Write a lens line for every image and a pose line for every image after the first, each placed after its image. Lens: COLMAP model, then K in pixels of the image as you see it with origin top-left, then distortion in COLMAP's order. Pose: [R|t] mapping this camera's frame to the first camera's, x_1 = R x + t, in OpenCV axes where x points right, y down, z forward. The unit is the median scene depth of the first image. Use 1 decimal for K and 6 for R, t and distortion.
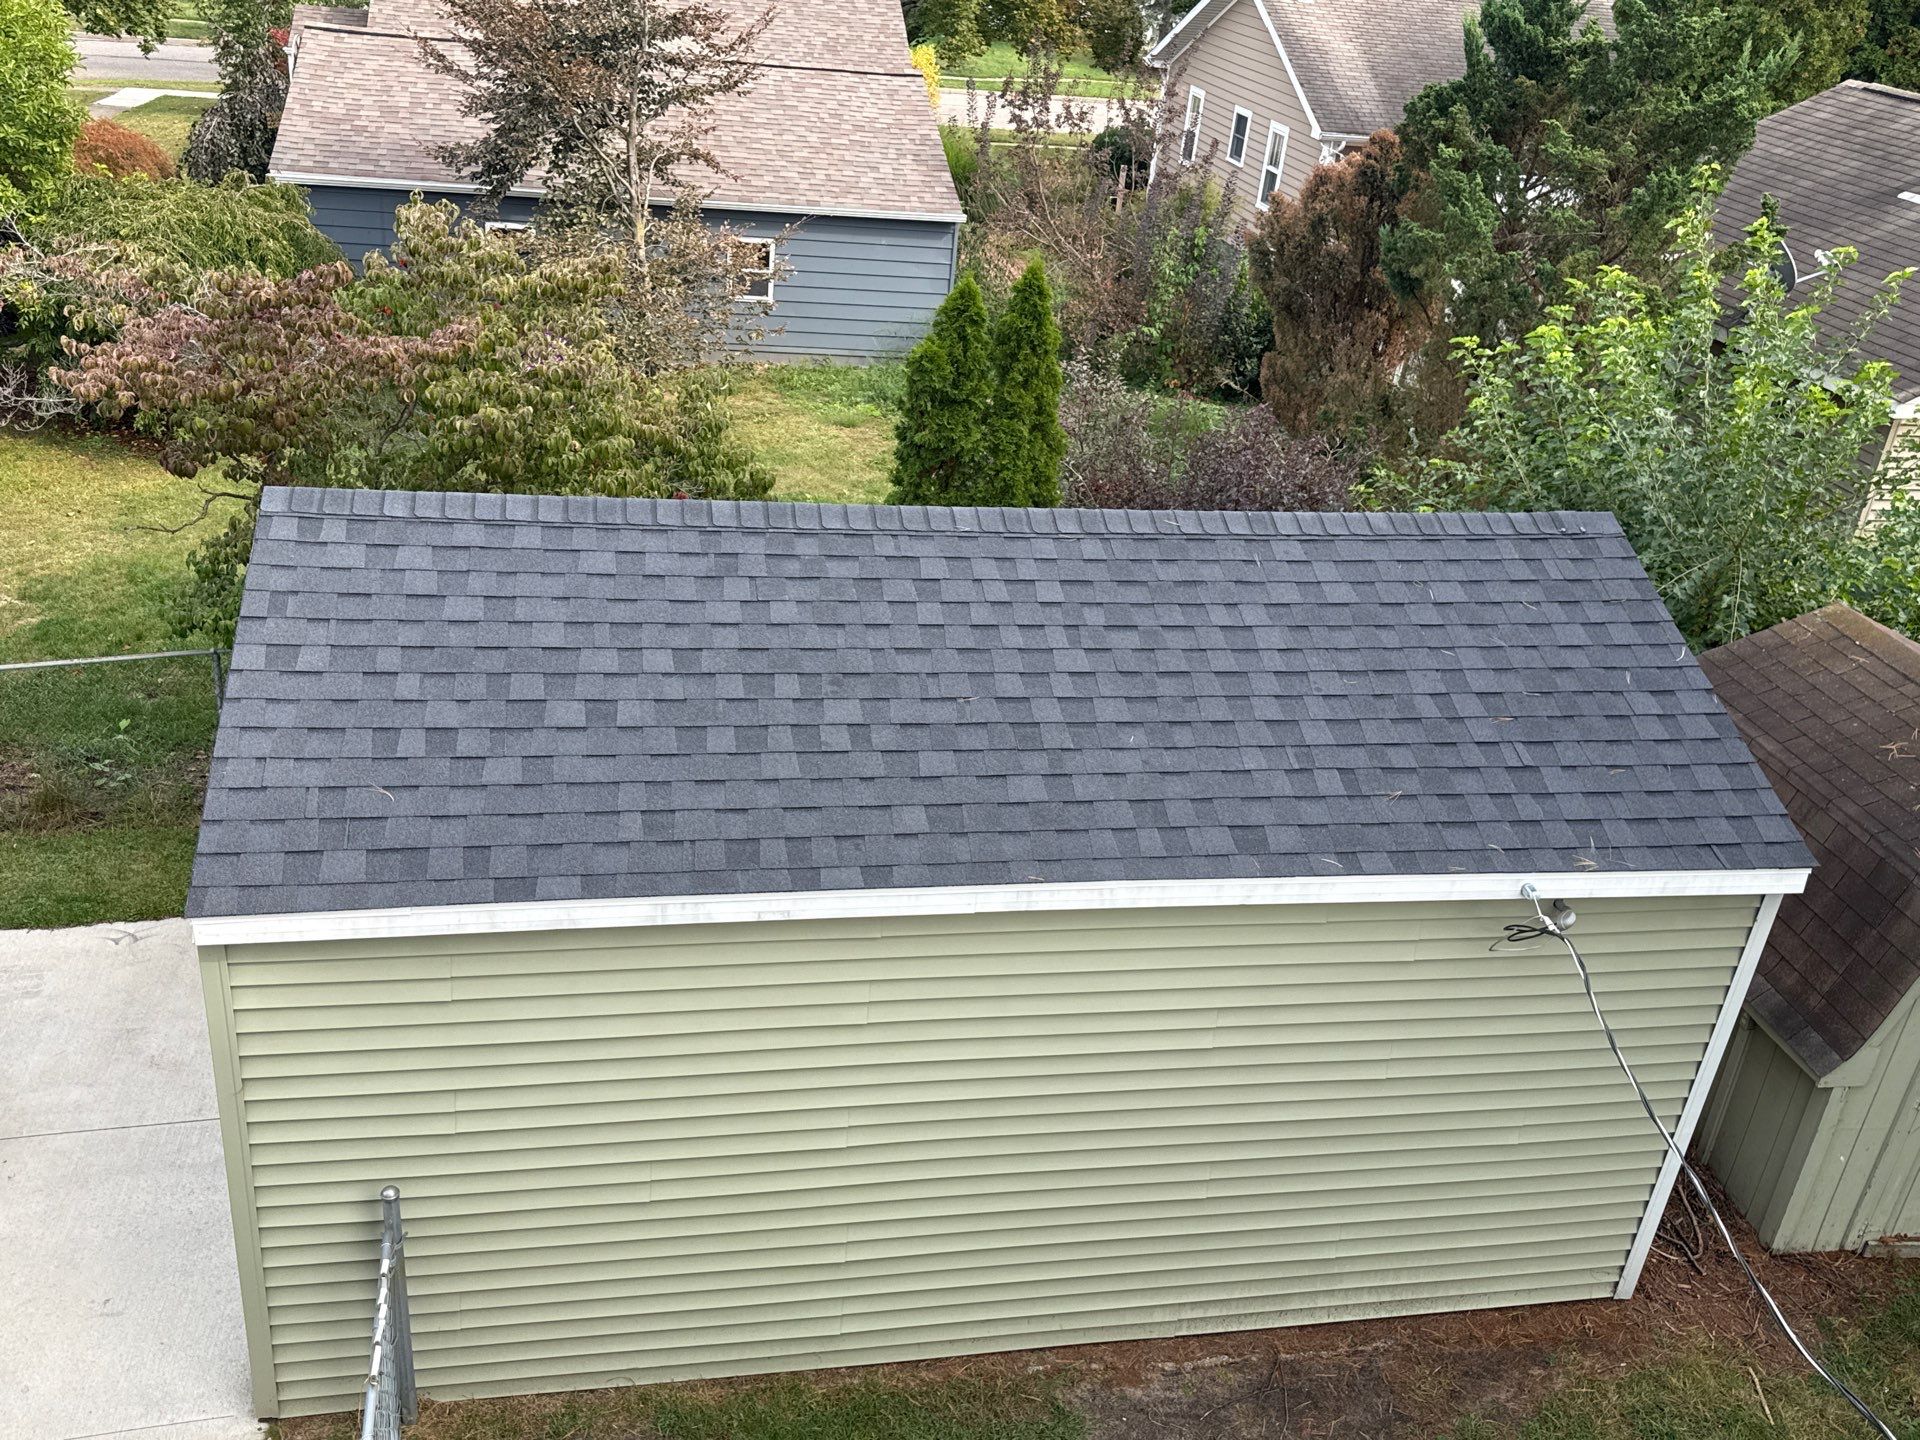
lens RADIAL K [[1668.5, 0, 961.1], [0, 1668.5, 685.0], [0, 0, 1]] dist [0.168300, -0.342984]
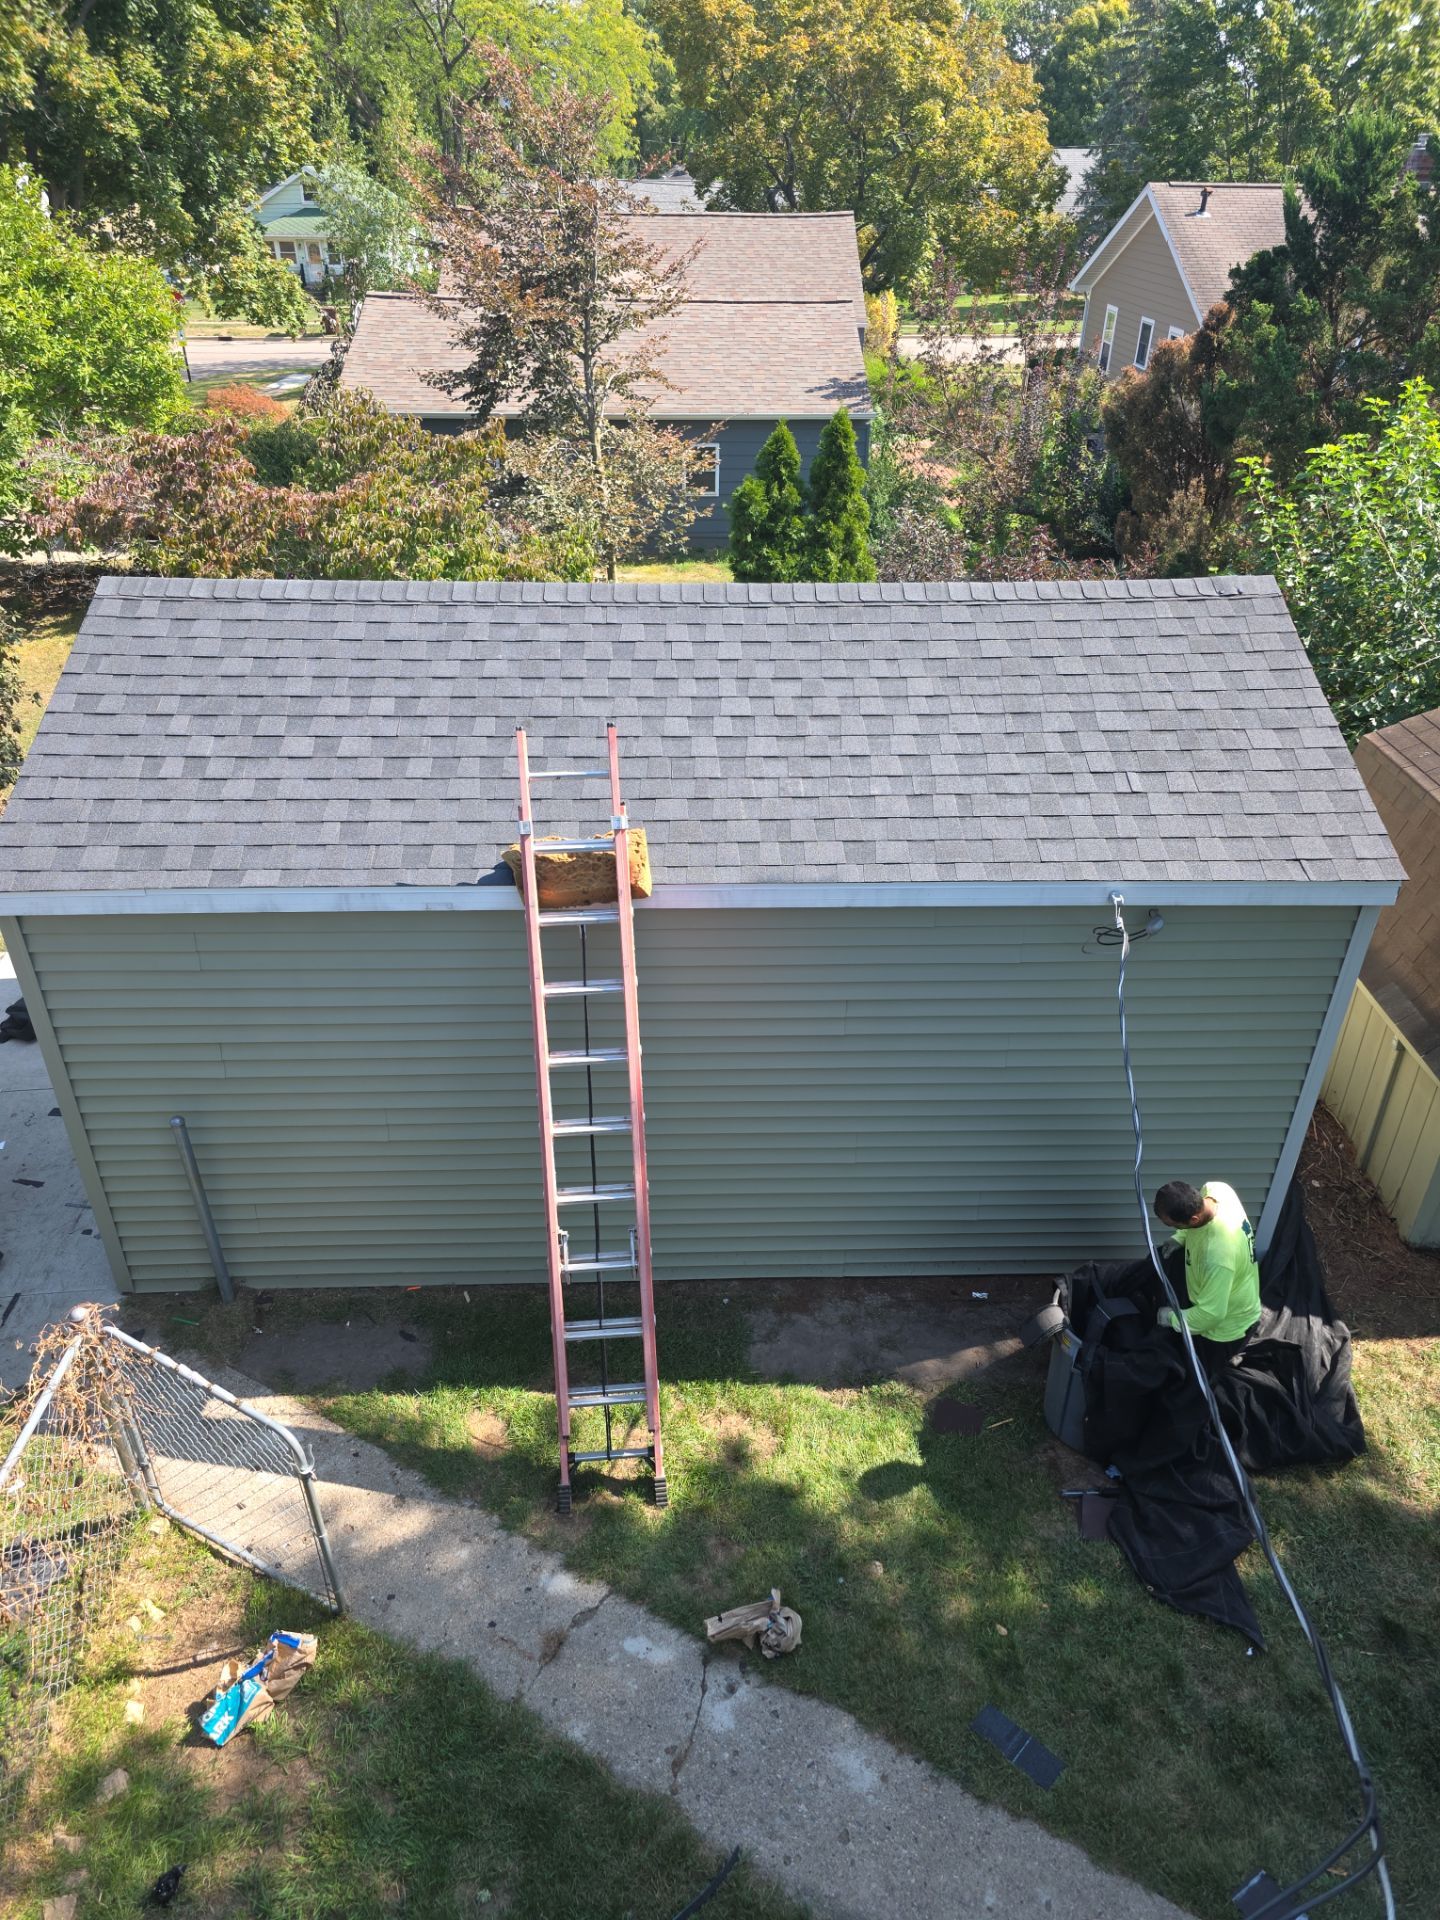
lens RADIAL K [[1296.6, 0, 719.3], [0, 1296.6, 957.2], [0, 0, 1]] dist [0.067141, -0.059820]
pose [[0.983833, 0.014556, -0.178494, 0.218235], [0.001649, 0.995913, 0.090303, 0.077477], [0.179079, -0.089138, 0.979788, 0.101764]]
